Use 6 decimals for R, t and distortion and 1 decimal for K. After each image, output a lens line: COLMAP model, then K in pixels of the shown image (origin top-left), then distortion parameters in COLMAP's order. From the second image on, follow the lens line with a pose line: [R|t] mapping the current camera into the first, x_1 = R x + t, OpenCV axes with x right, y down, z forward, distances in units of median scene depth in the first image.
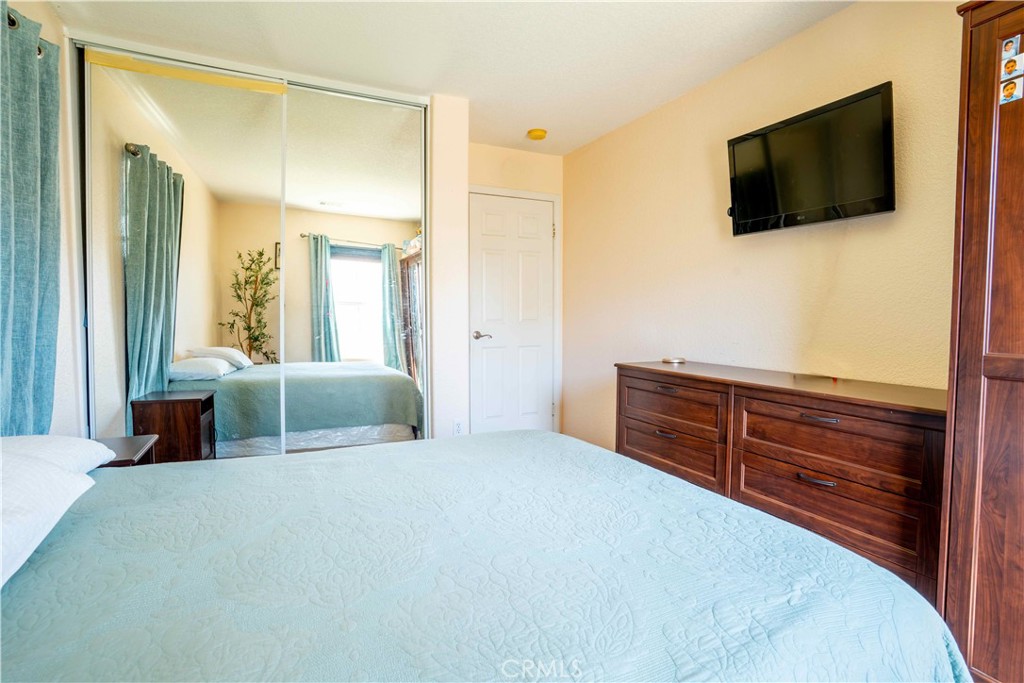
lens RADIAL K [[501.2, 0, 512.0], [0, 501.2, 341.5], [0, 0, 1]] dist [-0.083125, 0.037499]
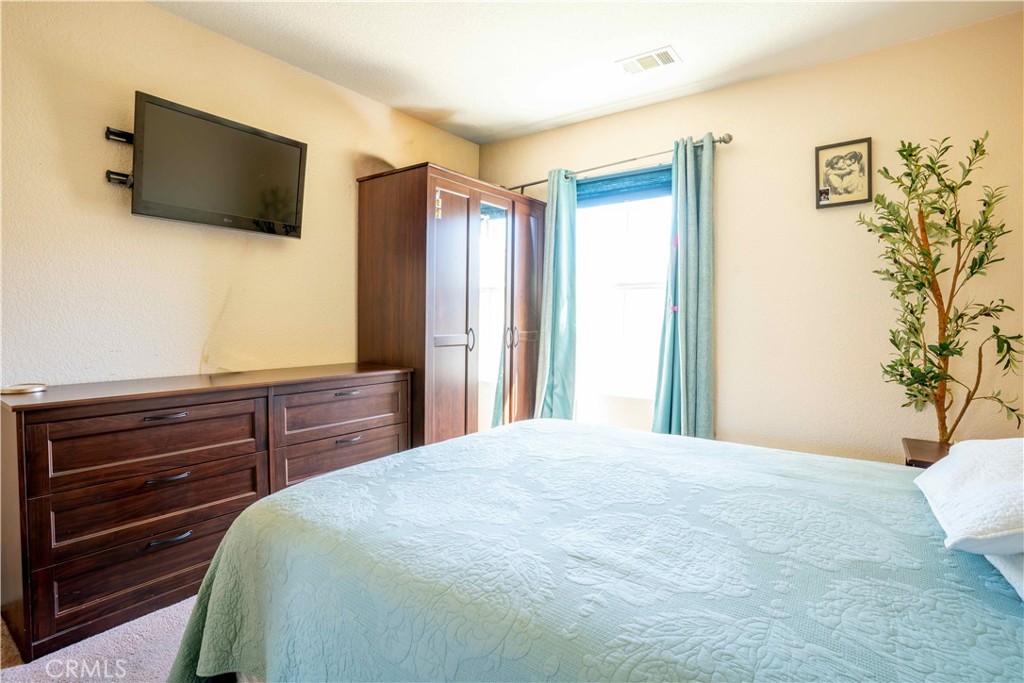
lens RADIAL K [[501.2, 0, 512.0], [0, 501.2, 341.5], [0, 0, 1]] dist [-0.083125, 0.037499]
pose [[-0.473155, -0.042695, 0.879944, -0.660545], [0.039928, 0.996759, 0.069832, -0.051926], [-0.880074, 0.068176, -0.469917, 1.060456]]
